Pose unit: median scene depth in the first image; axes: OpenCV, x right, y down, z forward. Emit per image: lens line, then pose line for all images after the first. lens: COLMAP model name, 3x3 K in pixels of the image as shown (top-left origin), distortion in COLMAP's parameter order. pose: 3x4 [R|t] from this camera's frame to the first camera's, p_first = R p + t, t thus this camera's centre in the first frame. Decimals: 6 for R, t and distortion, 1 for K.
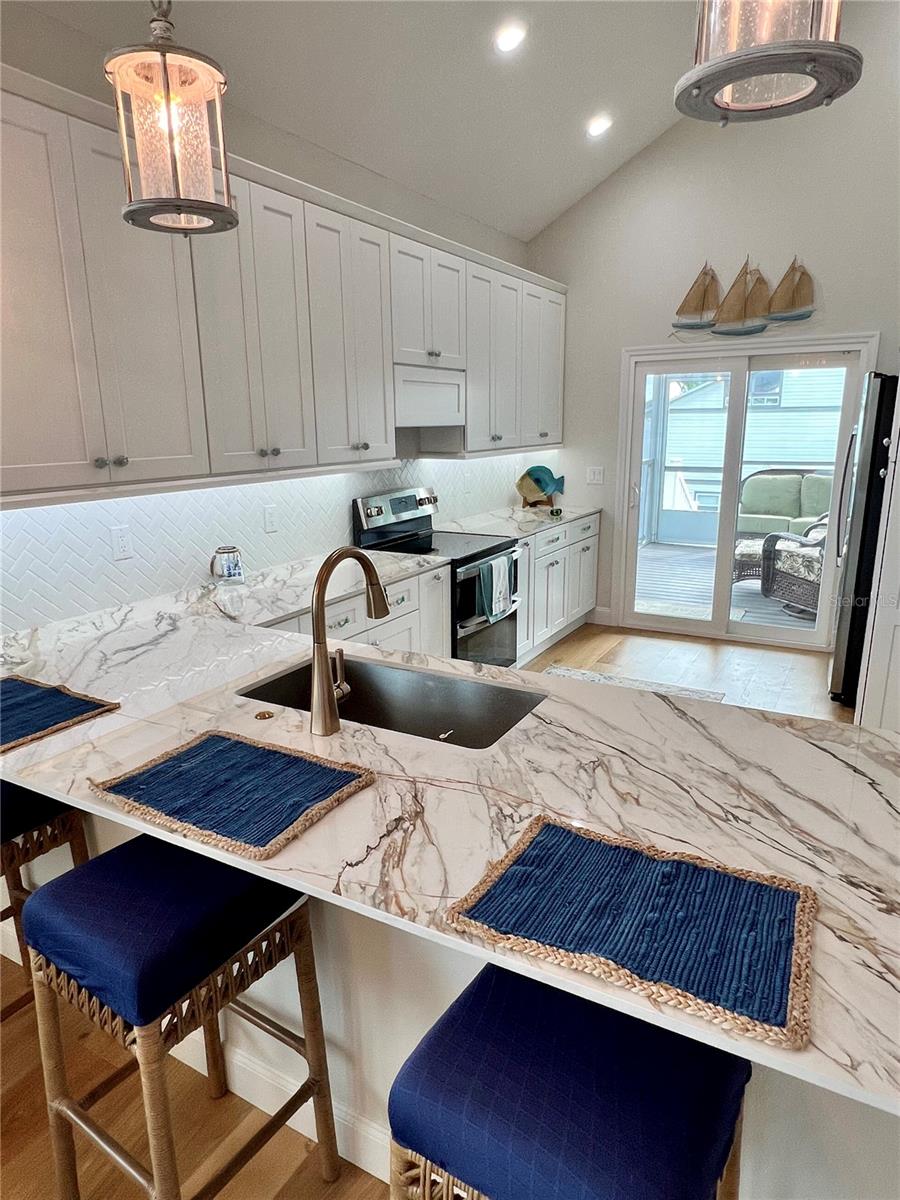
lens RADIAL K [[738.4, 0, 450.0], [0, 738.4, 600.0], [0, 0, 1]] dist [0.003364, 0.000717]
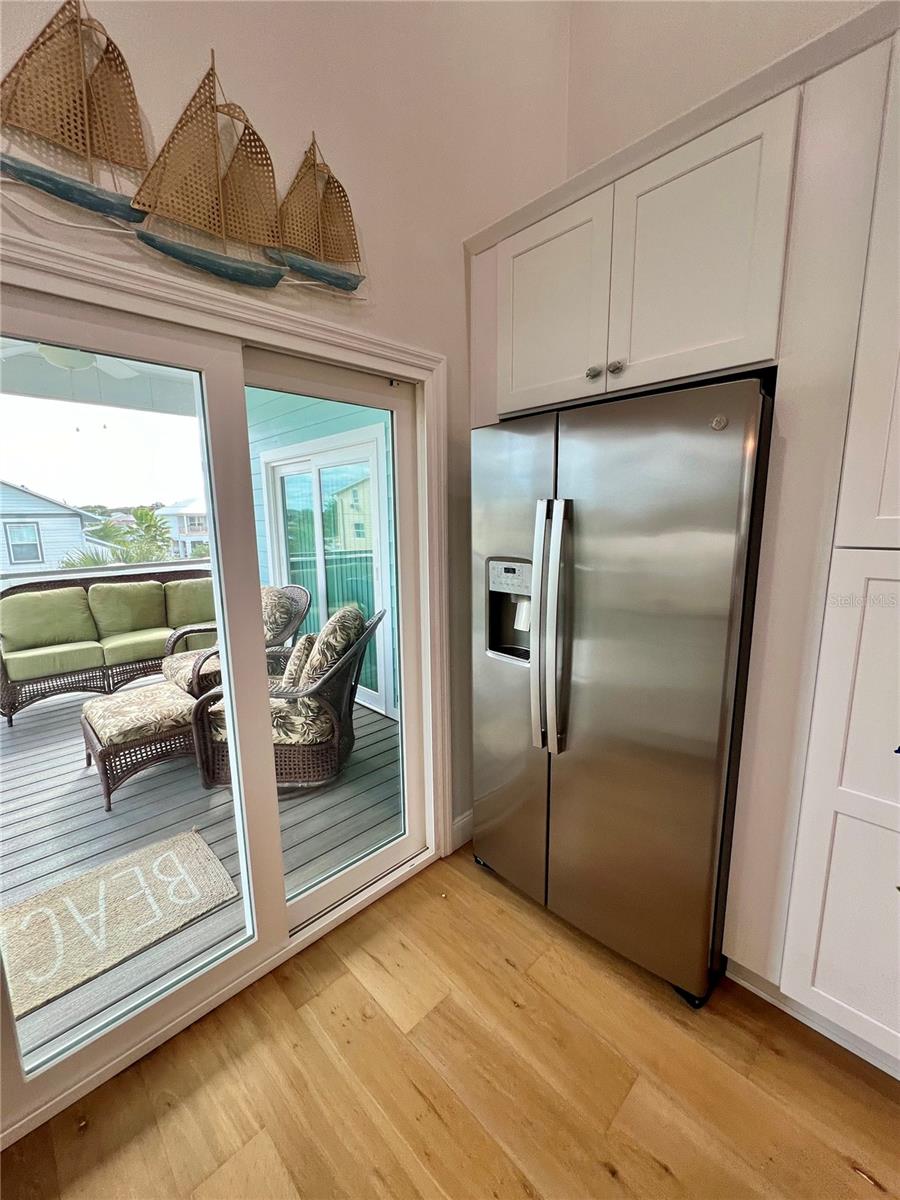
lens RADIAL K [[482.0, 0, 450.0], [0, 482.0, 600.0], [0, 0, 1]] dist [0.000096, -0.000001]
pose [[0.273896, -0.155724, 0.949069, 0.155485], [0.242259, 0.966156, 0.088614, -0.183945], [-0.930748, 0.205650, 0.302352, 0.833807]]
